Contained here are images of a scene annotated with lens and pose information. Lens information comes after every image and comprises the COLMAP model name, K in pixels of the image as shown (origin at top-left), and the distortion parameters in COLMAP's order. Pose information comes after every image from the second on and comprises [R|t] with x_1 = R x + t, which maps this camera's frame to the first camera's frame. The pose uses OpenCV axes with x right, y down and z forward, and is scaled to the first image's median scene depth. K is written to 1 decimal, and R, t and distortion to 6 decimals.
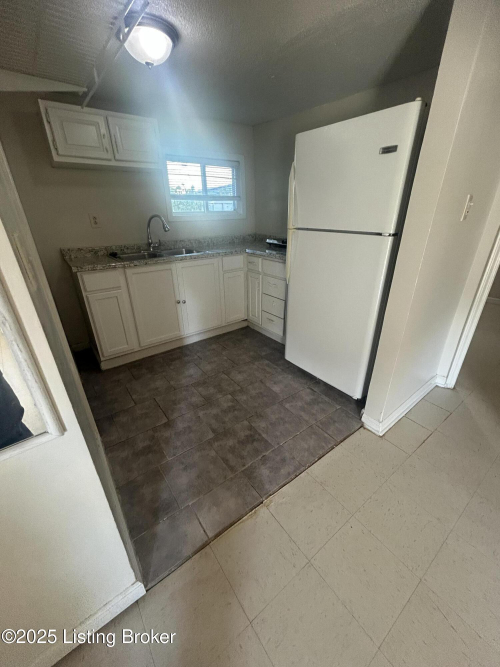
lens RADIAL K [[268.5, 0, 249.1], [0, 268.5, 333.5], [0, 0, 1]] dist [-0.003530, 0.002378]
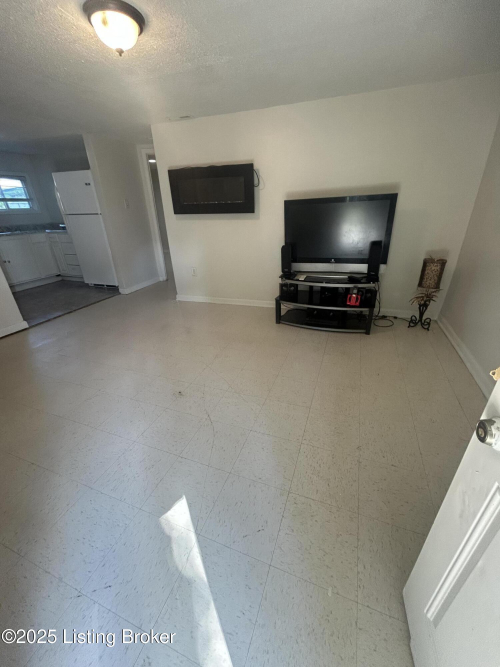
lens RADIAL K [[268.5, 0, 252.2], [0, 268.5, 334.8], [0, 0, 1]] dist [-0.003530, 0.002378]
pose [[0.833871, -0.247699, 0.493260, 0.080104], [0.247787, 0.966532, 0.066468, 0.543596], [-0.493215, 0.066798, 0.867339, -1.085413]]
